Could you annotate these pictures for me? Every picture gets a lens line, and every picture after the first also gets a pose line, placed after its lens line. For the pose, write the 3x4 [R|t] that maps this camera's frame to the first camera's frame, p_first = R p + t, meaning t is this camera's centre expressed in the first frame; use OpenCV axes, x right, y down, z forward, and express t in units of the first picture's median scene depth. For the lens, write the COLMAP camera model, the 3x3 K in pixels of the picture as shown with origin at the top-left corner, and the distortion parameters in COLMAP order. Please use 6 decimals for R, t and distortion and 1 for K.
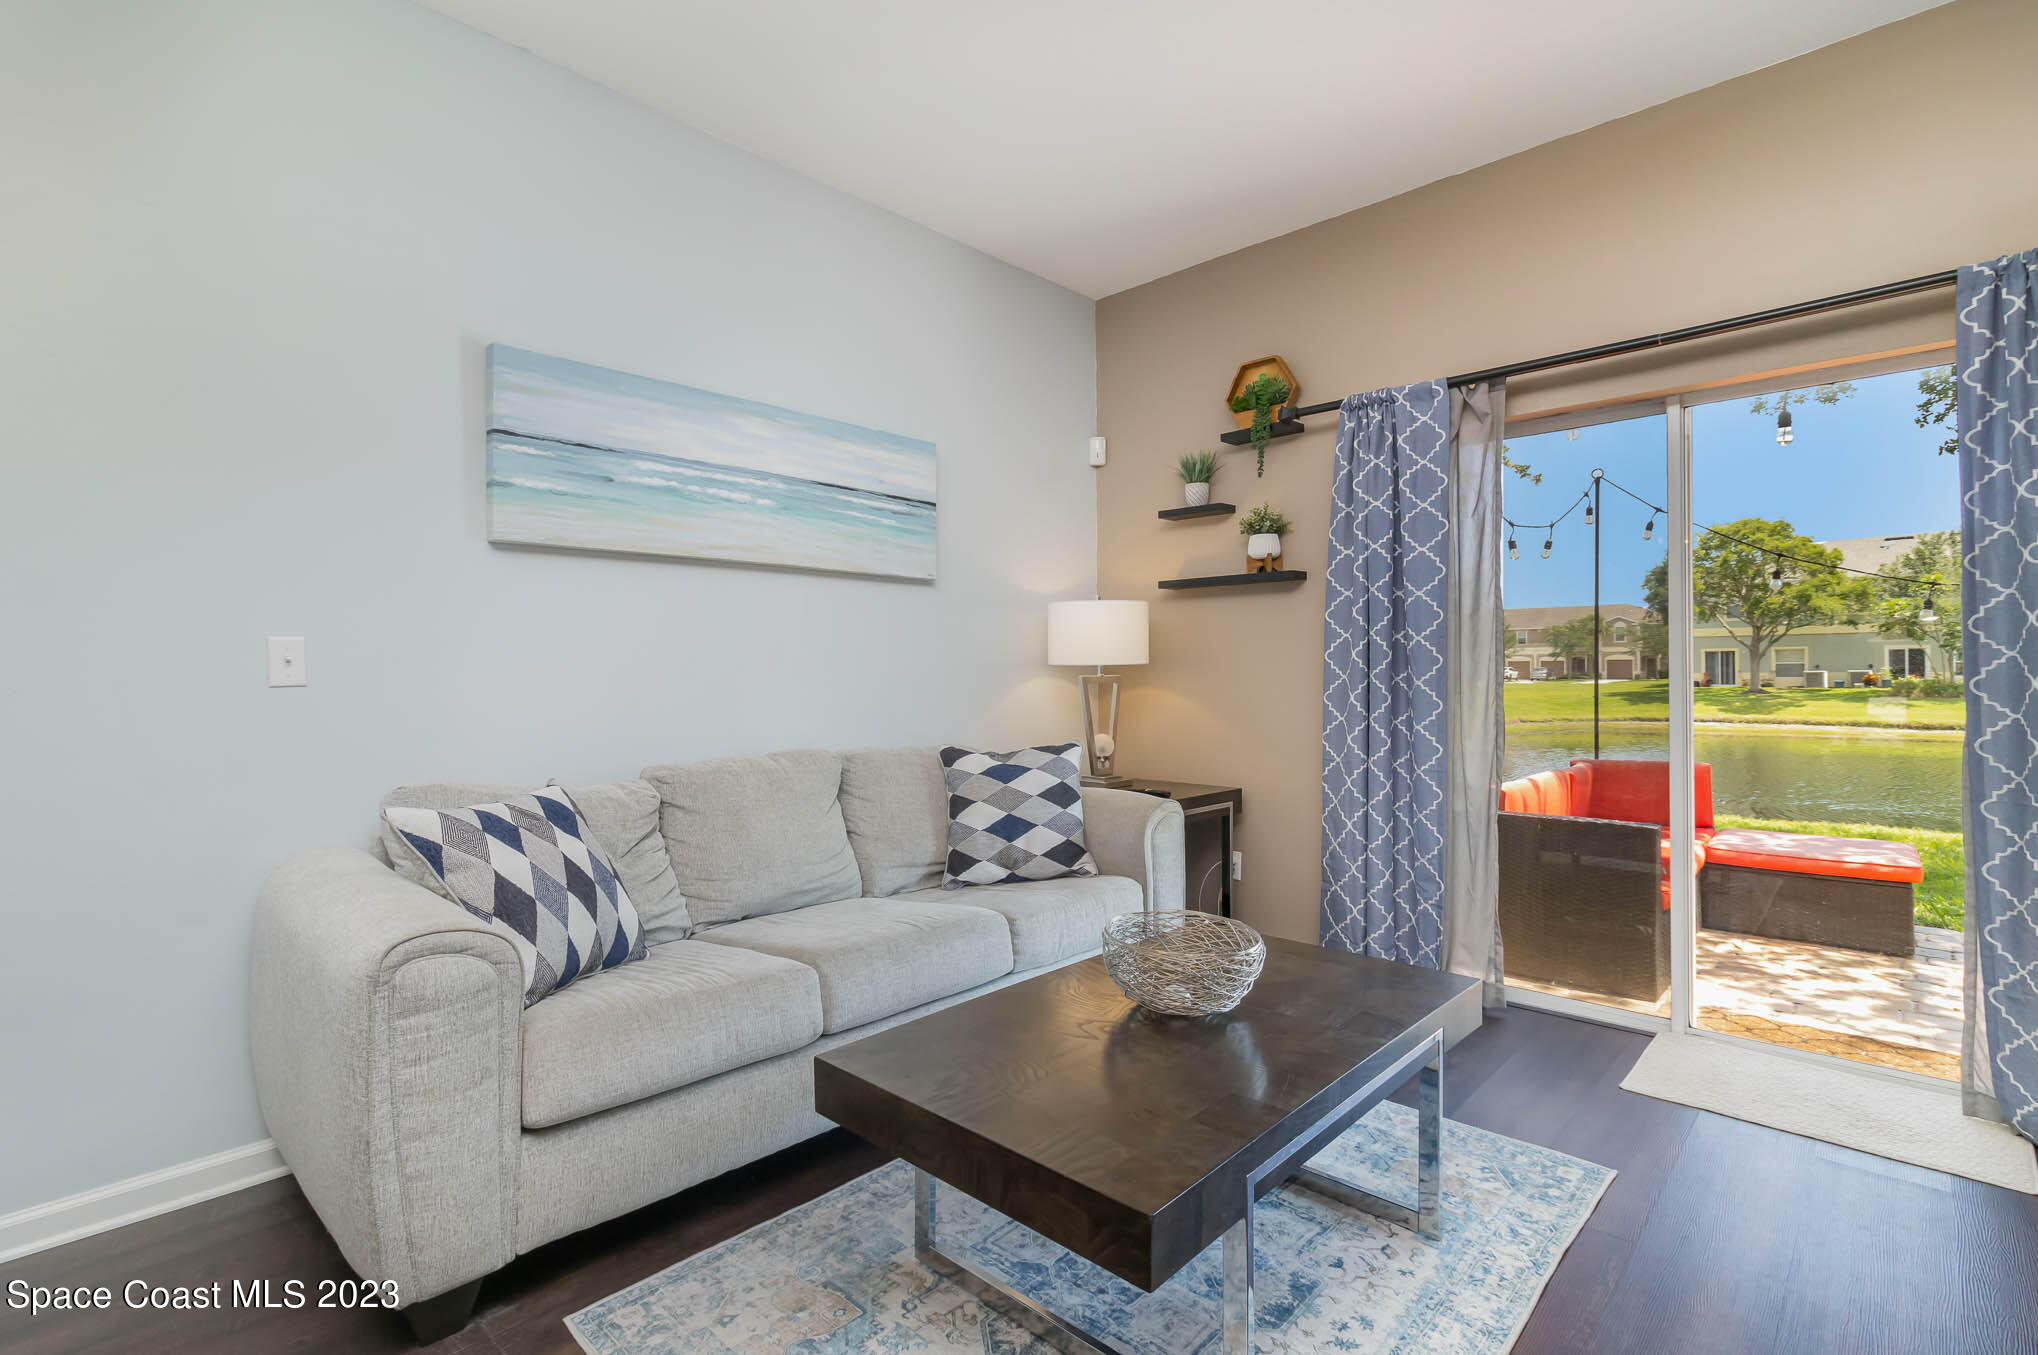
lens RADIAL K [[948.8, 0, 1008.3], [0, 948.8, 674.5], [0, 0, 1]] dist [0.000207, -0.000154]
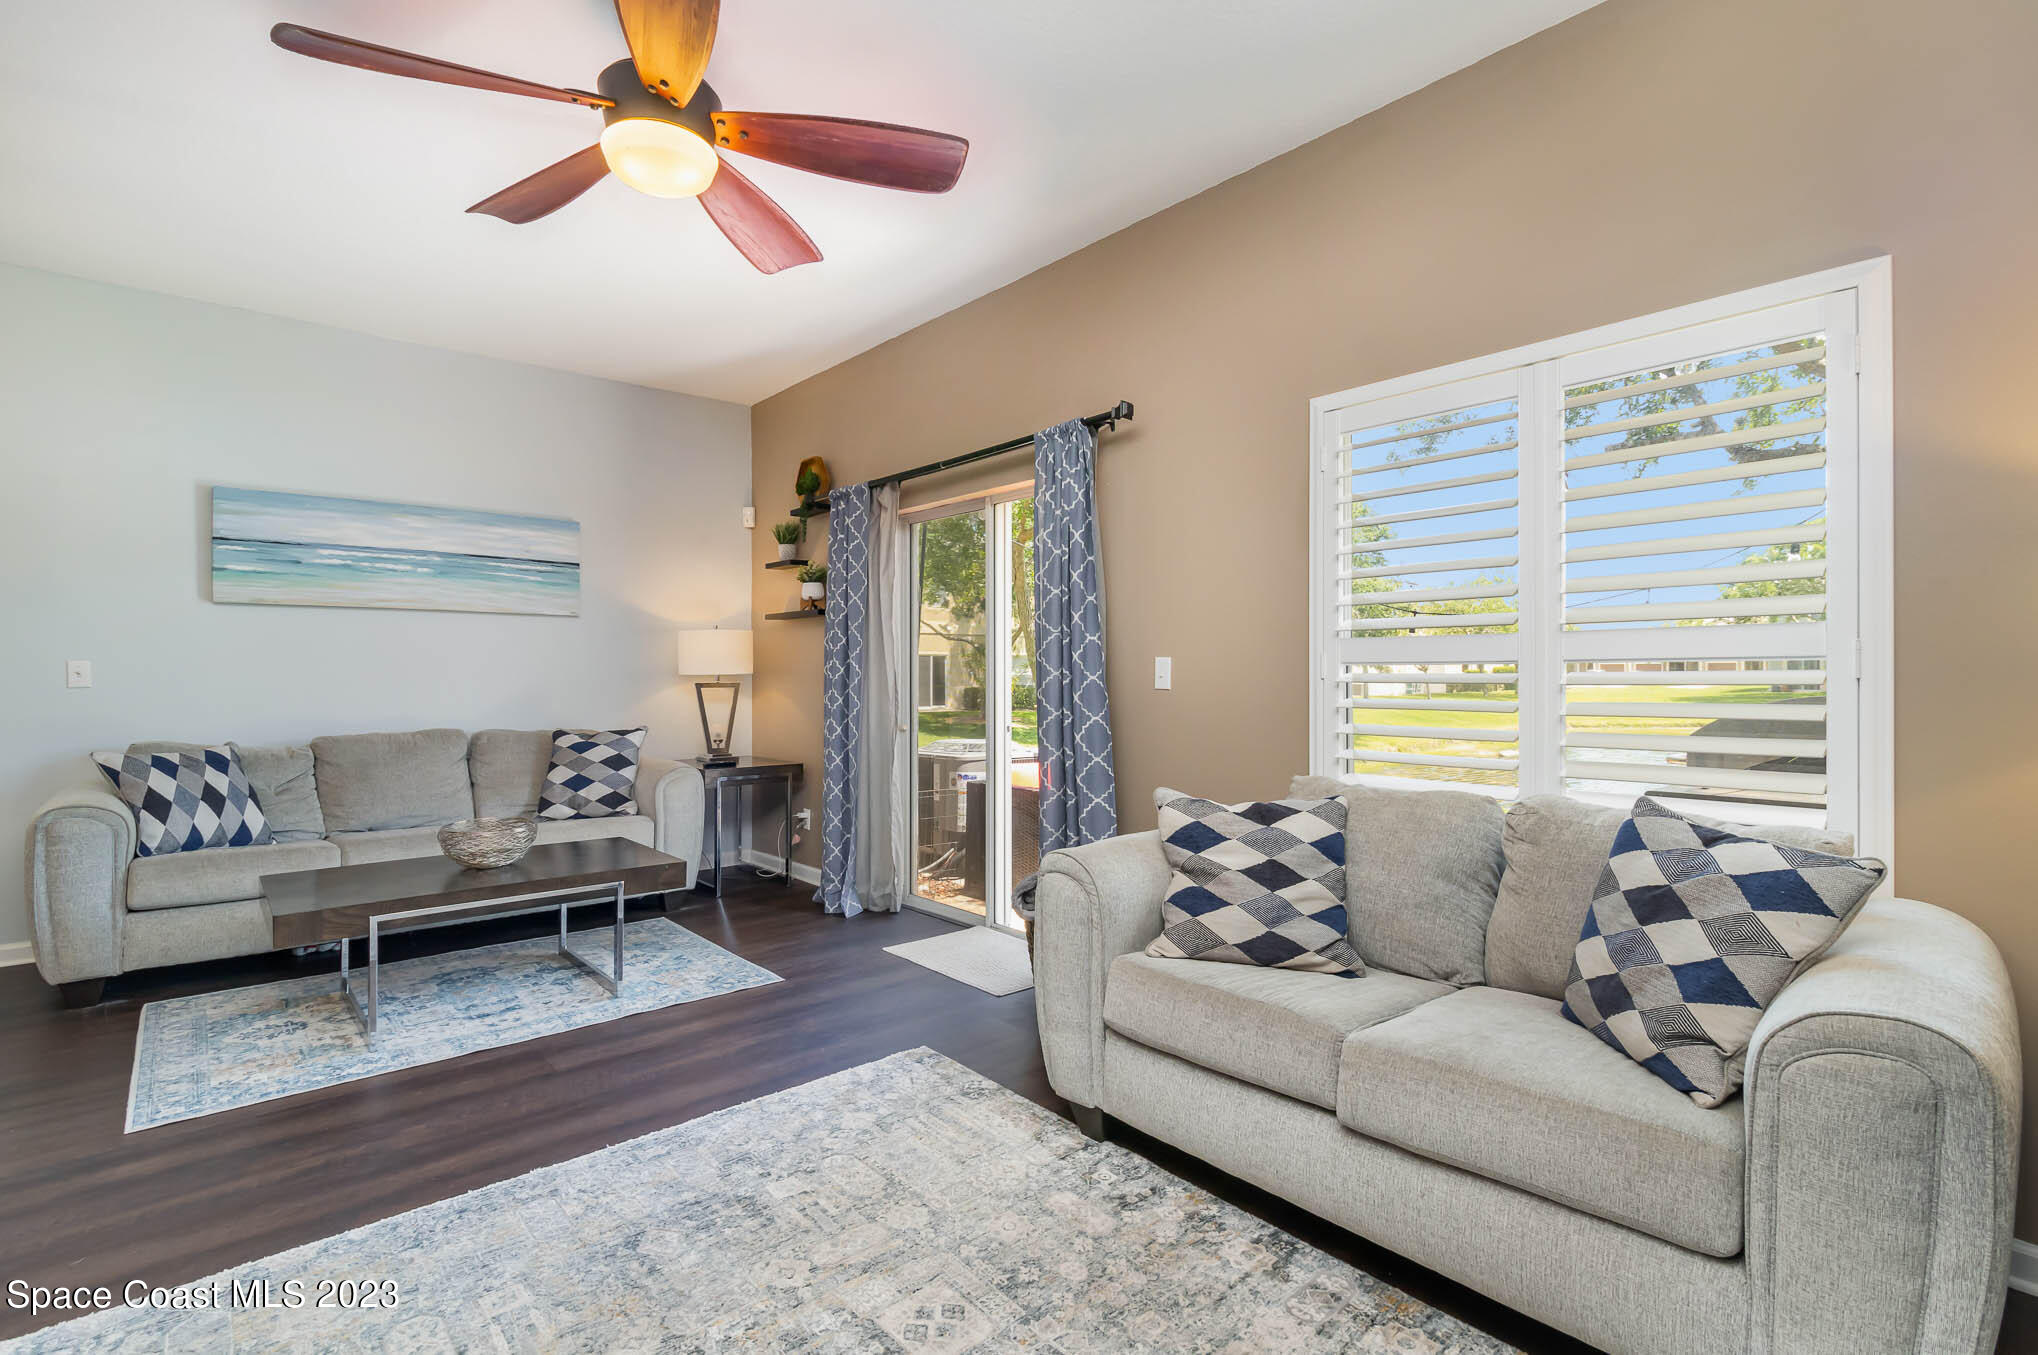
lens RADIAL K [[948.8, 0, 1013.7], [0, 948.8, 677.3], [0, 0, 1]] dist [0.000207, -0.000154]
pose [[0.995563, 0.005100, -0.093958, 0.846224], [-0.004853, 0.999984, 0.002860, -0.015553], [0.093971, -0.002391, 0.995572, -0.451968]]
